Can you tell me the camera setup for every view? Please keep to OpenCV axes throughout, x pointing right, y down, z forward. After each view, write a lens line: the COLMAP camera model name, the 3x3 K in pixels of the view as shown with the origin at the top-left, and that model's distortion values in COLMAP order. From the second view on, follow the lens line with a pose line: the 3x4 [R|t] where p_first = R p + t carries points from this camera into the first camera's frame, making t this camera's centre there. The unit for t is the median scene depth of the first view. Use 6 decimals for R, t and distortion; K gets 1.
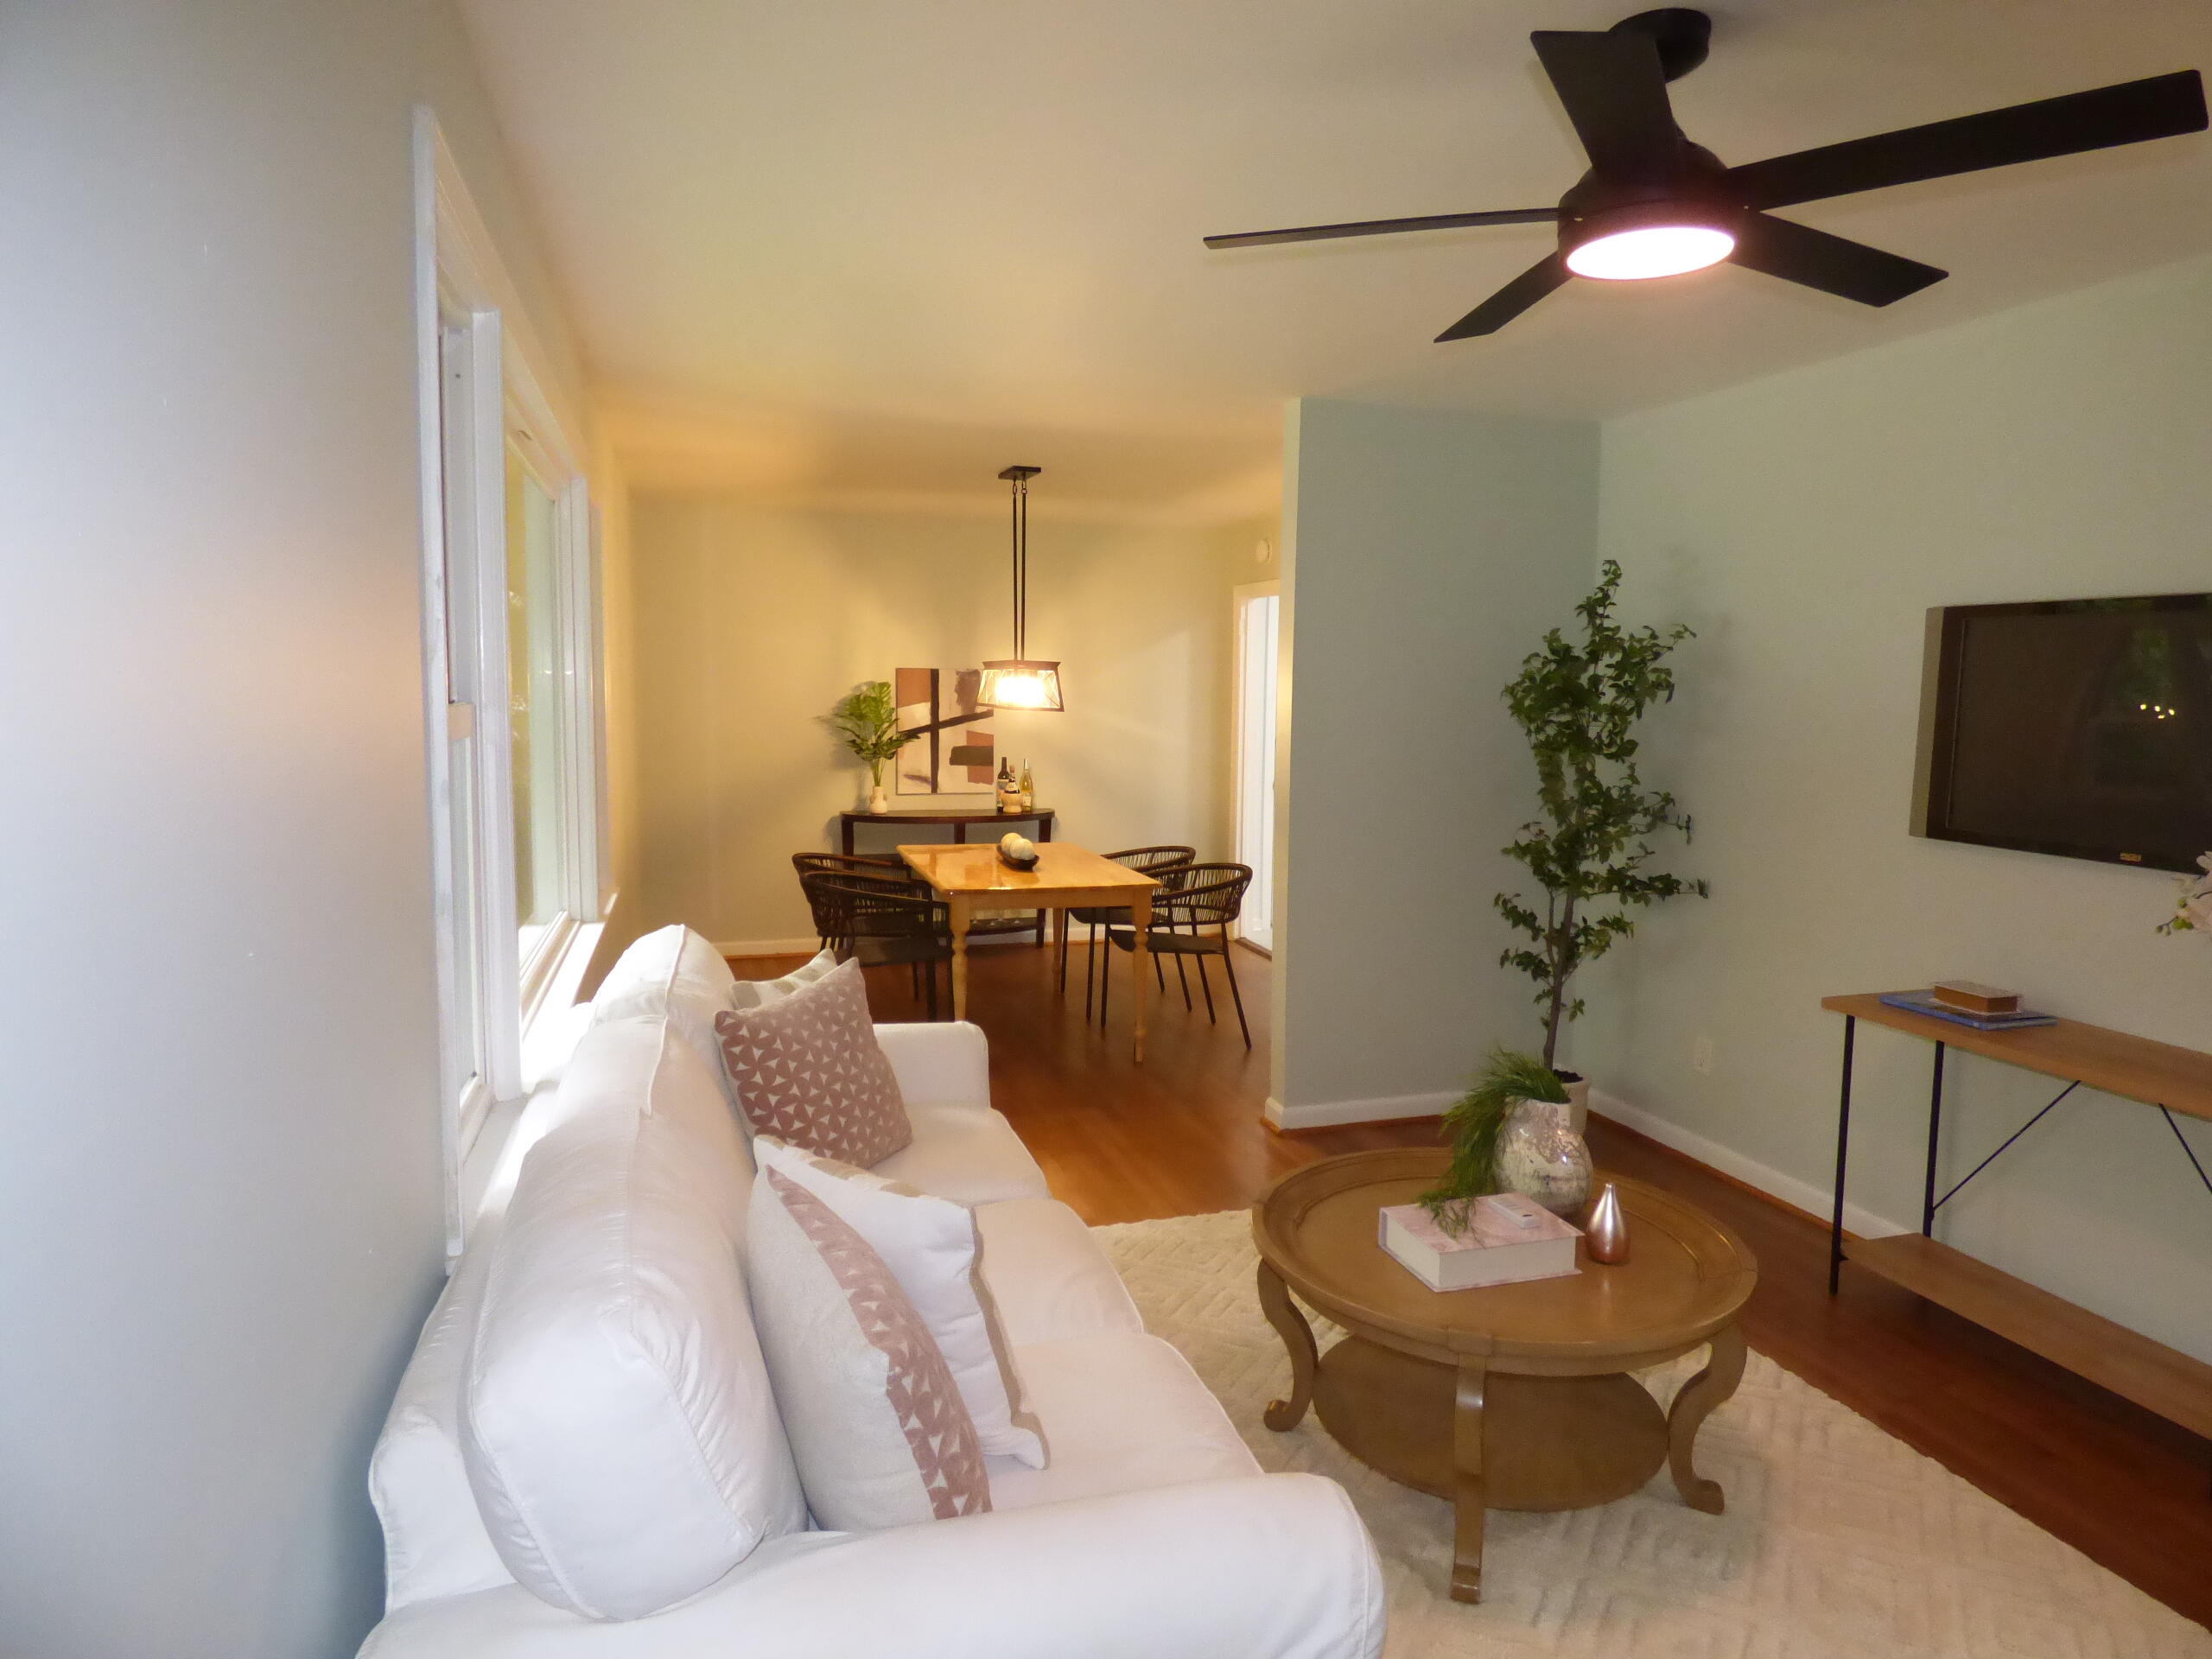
lens RADIAL K [[1324.4, 0, 1106.0], [0, 1324.4, 829.5], [0, 0, 1]] dist [-0.004619, -0.030601]
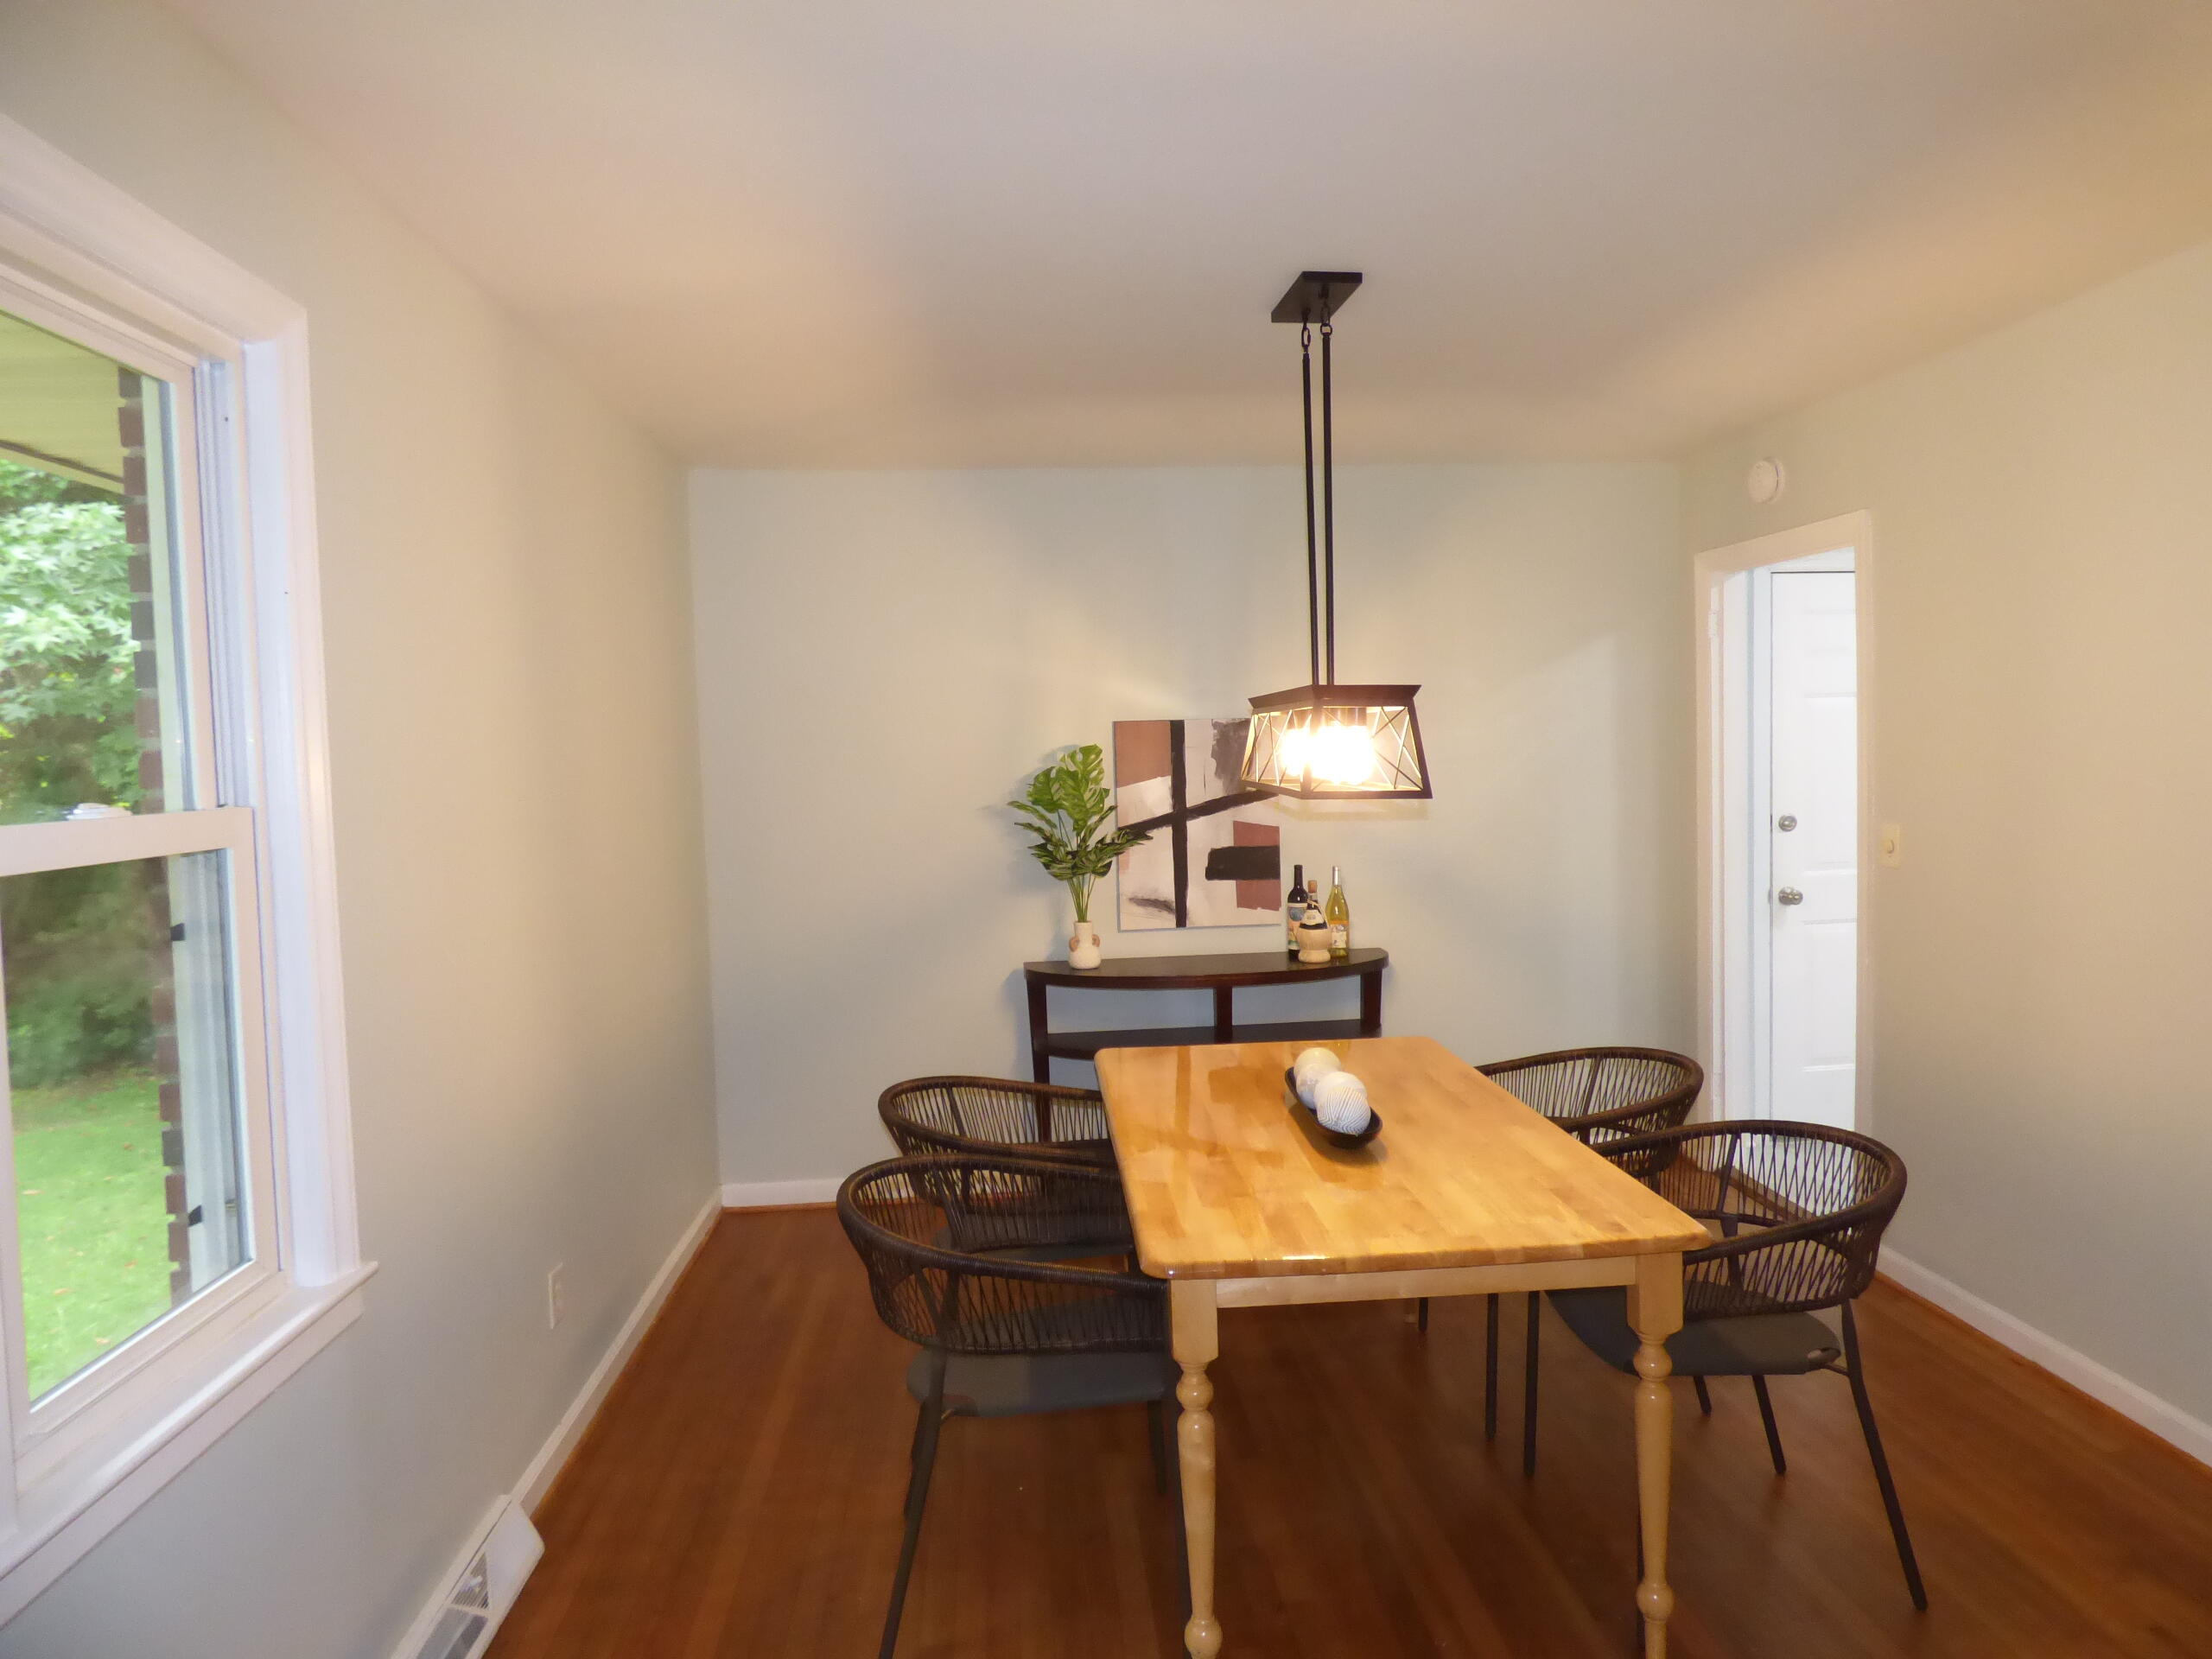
lens RADIAL K [[1330.7, 0, 1106.0], [0, 1330.7, 829.5], [0, 0, 1]] dist [0.043624, 0.000140]
pose [[0.974804, -0.025488, -0.221603, -0.029000], [0.015817, 0.998848, -0.045310, -0.045509], [0.222503, 0.040663, 0.974084, 0.411853]]
